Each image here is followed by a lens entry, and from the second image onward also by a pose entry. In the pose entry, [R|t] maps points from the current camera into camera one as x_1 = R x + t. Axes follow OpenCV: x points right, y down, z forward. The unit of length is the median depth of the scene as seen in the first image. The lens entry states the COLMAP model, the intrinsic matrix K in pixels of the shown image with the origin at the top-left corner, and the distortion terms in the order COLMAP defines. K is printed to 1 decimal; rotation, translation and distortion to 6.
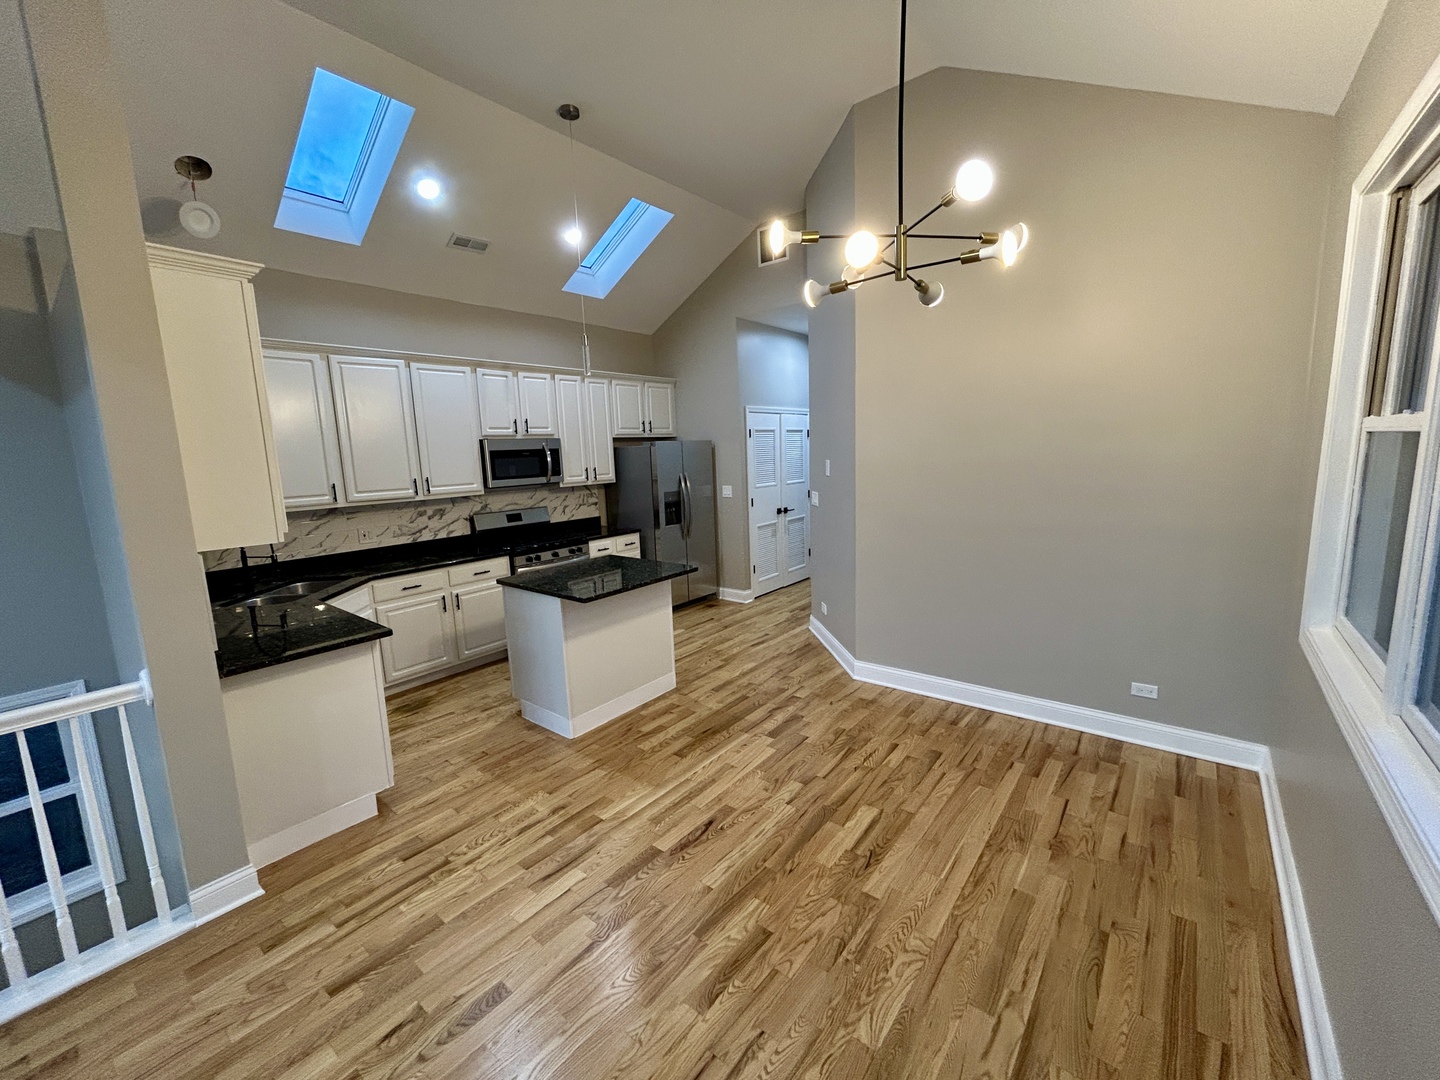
lens RADIAL K [[580.9, 0, 716.2], [0, 580.9, 537.5], [0, 0, 1]] dist [-0.000927, 0.000789]
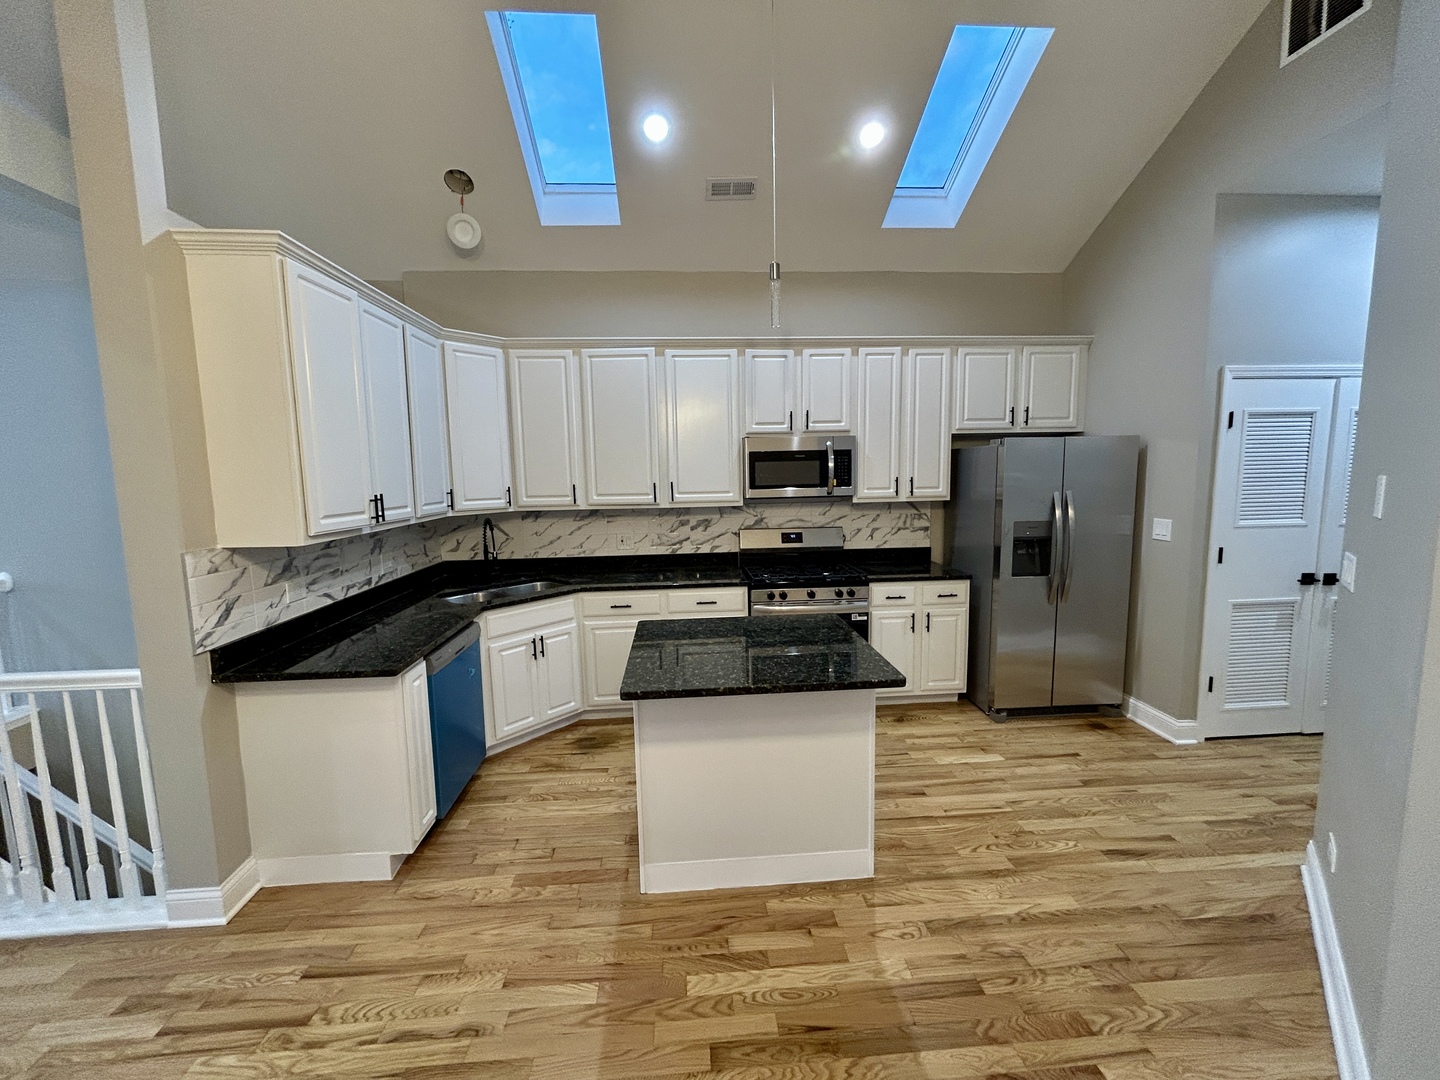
lens RADIAL K [[580.9, 0, 716.2], [0, 580.9, 537.5], [0, 0, 1]] dist [-0.000927, 0.000789]
pose [[0.680600, 0.106906, -0.724813, 0.157099], [-0.115811, 0.992557, 0.037650, -0.053769], [0.723444, 0.058317, 0.687916, 0.398577]]
